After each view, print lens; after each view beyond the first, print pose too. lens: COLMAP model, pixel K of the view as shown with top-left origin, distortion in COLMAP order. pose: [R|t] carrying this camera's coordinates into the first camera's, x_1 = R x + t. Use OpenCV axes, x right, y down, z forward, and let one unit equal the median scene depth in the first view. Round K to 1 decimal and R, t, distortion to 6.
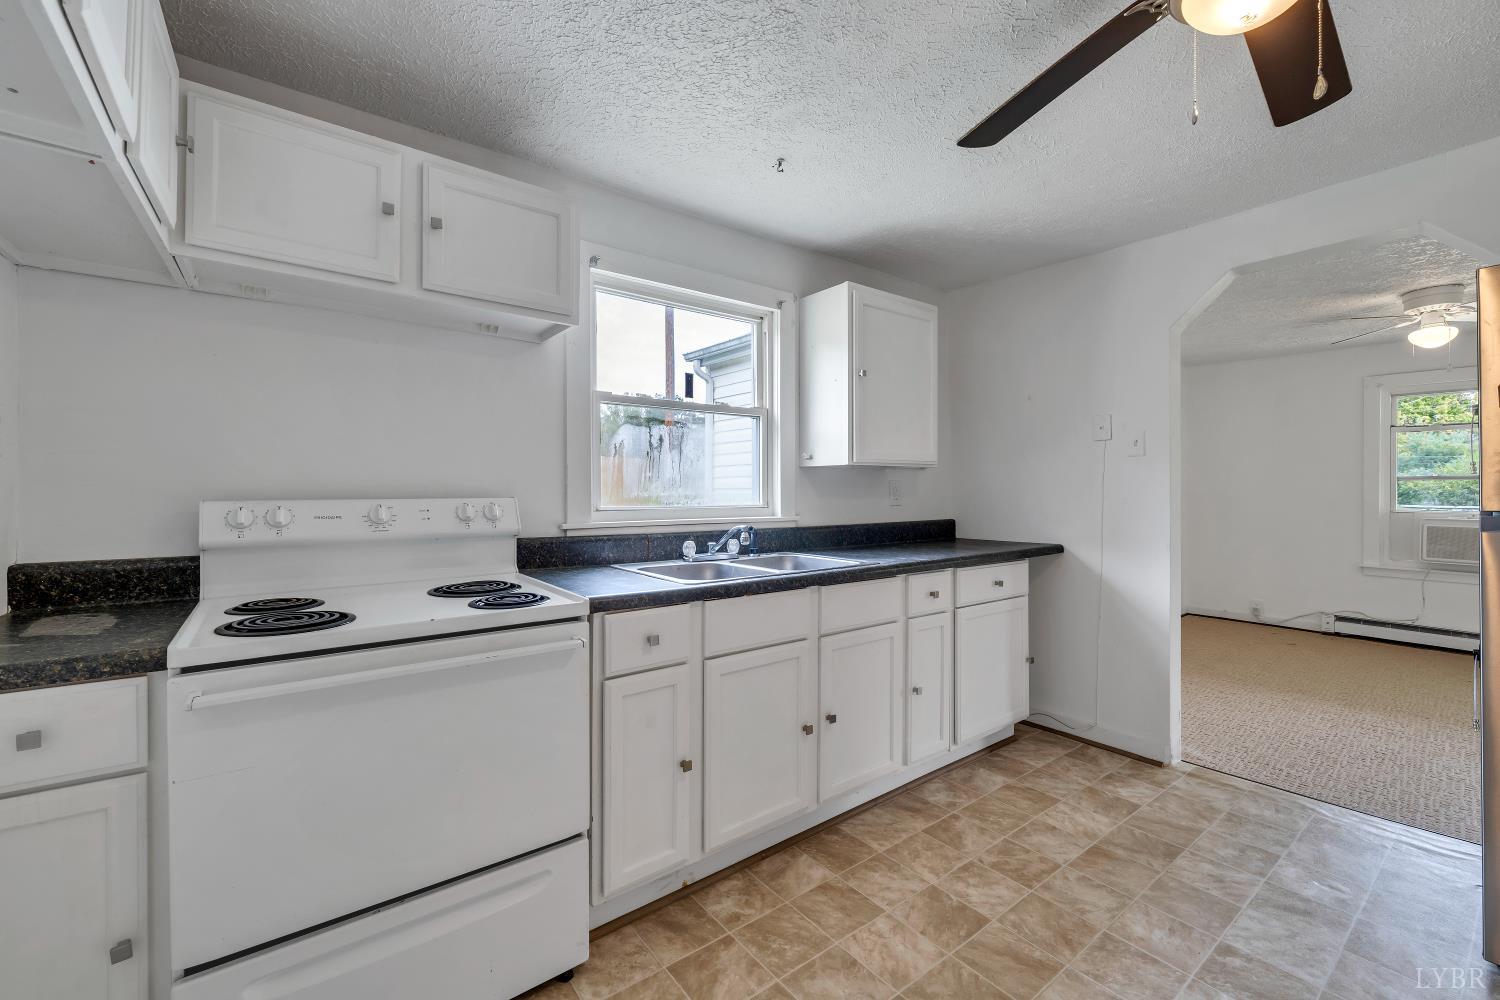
lens RADIAL K [[612.1, 0, 748.8], [0, 612.1, 491.2], [0, 0, 1]] dist [0.014929, 0.000077]
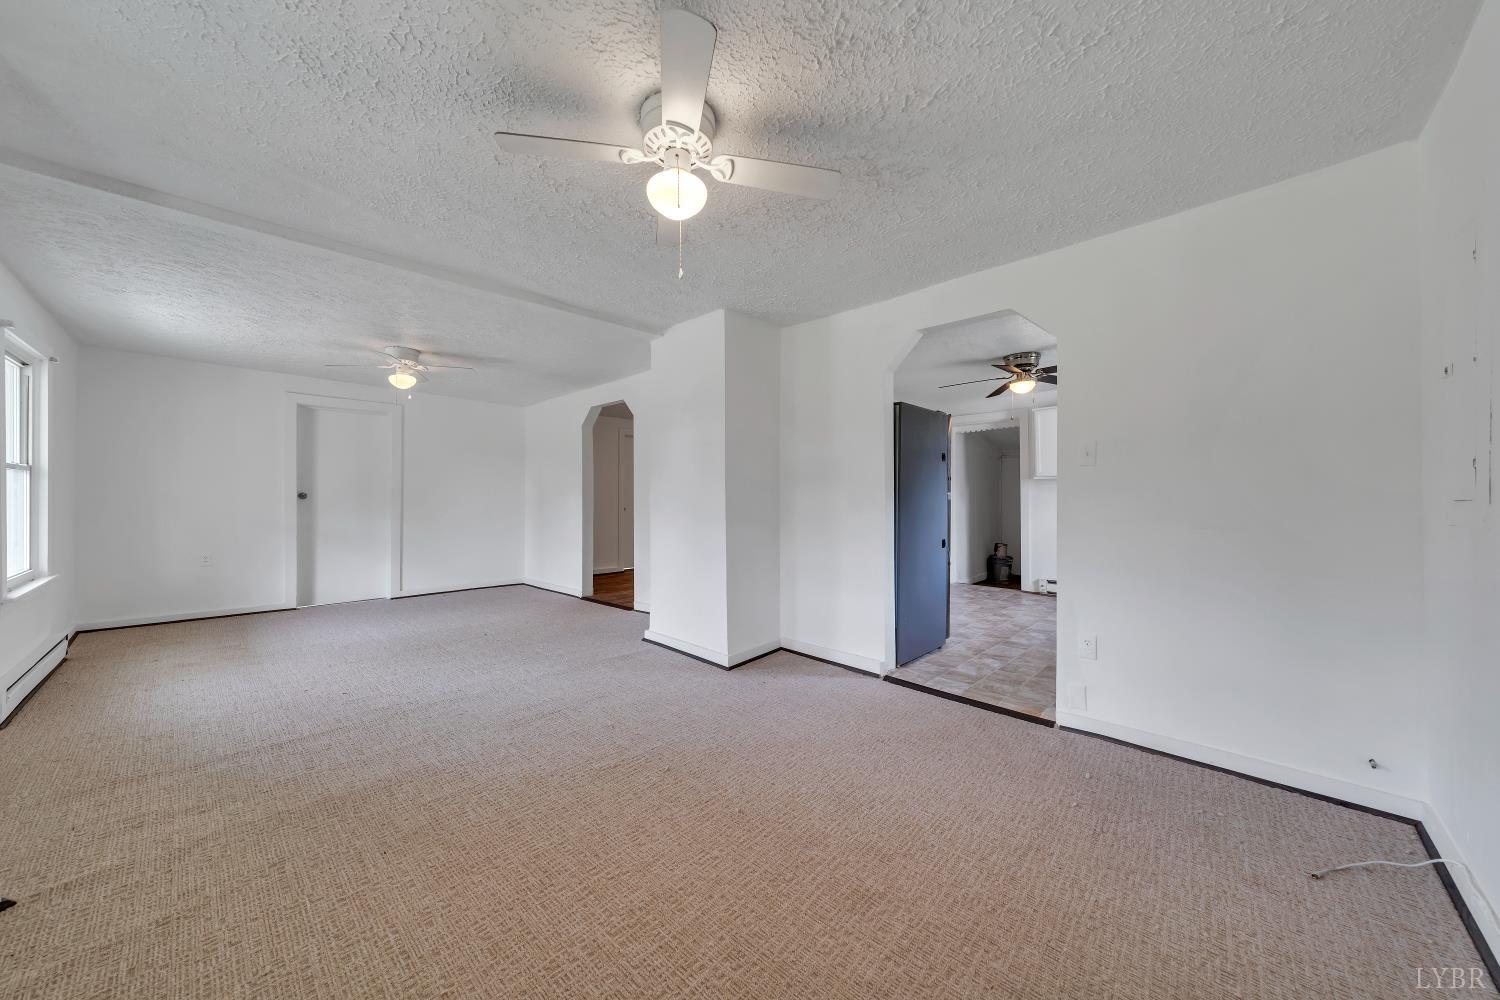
lens RADIAL K [[500.1, 0, 746.7], [0, 500.1, 495.2], [0, 0, 1]] dist [-0.001487, -0.000450]
pose [[-0.991015, -0.010247, -0.133358, 1.627241], [-0.009347, 0.999929, -0.007373, 0.050747], [0.133424, -0.006060, -0.991041, 2.154789]]
